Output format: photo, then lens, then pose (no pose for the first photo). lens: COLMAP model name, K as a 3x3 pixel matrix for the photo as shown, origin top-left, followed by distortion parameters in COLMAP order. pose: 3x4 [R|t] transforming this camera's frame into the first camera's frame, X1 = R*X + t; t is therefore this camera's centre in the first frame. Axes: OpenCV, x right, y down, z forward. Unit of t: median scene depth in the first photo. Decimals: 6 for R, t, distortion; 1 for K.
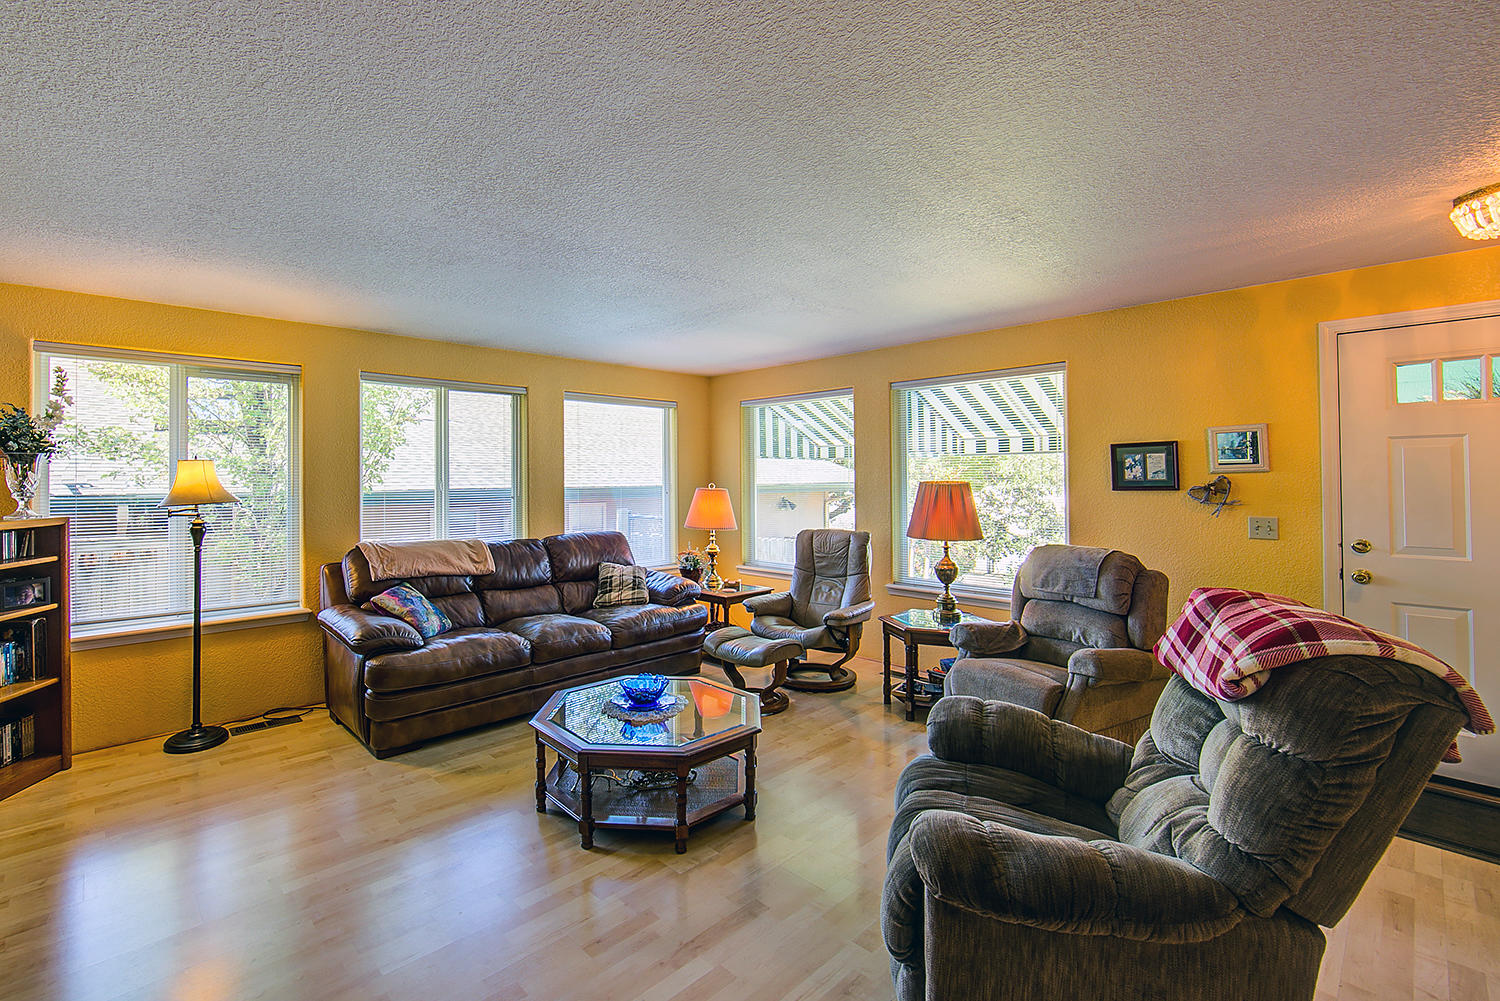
lens RADIAL K [[684.4, 0, 728.9], [0, 684.4, 479.8], [0, 0, 1]] dist [0.001399, 0.000351]
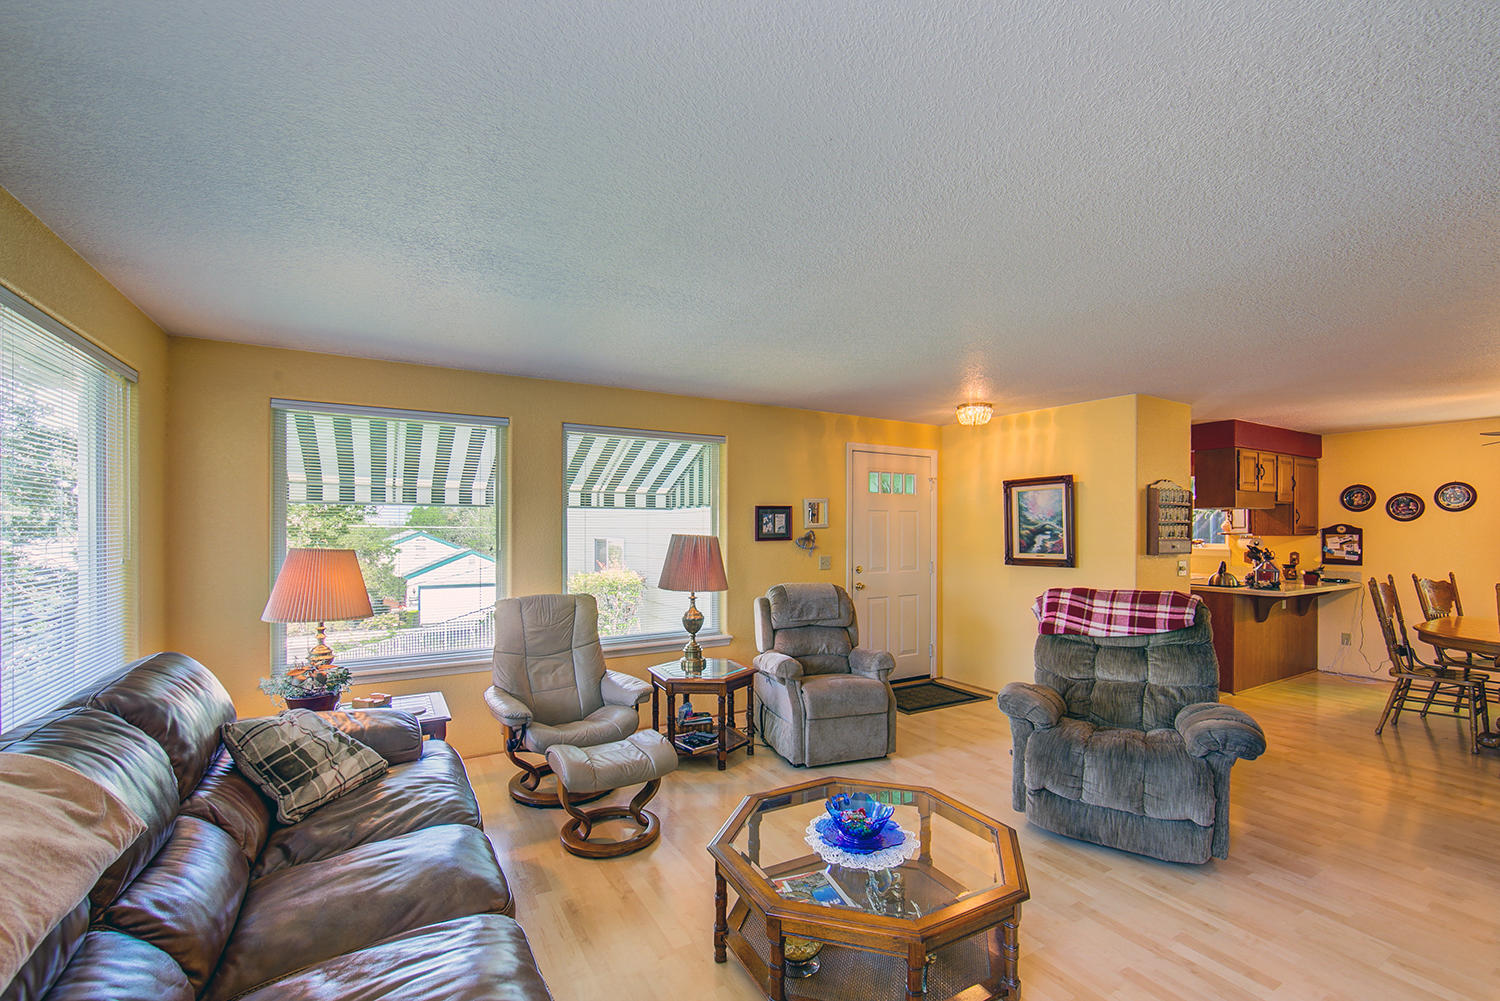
lens RADIAL K [[635.1, 0, 769.7], [0, 635.1, 531.6], [0, 0, 1]] dist [-0.010685, 0.002620]
pose [[0.217202, 0.004350, 0.976117, -0.691170], [0.000884, 0.999989, -0.004653, 0.003517], [-0.976126, 0.001873, 0.217196, 0.773184]]
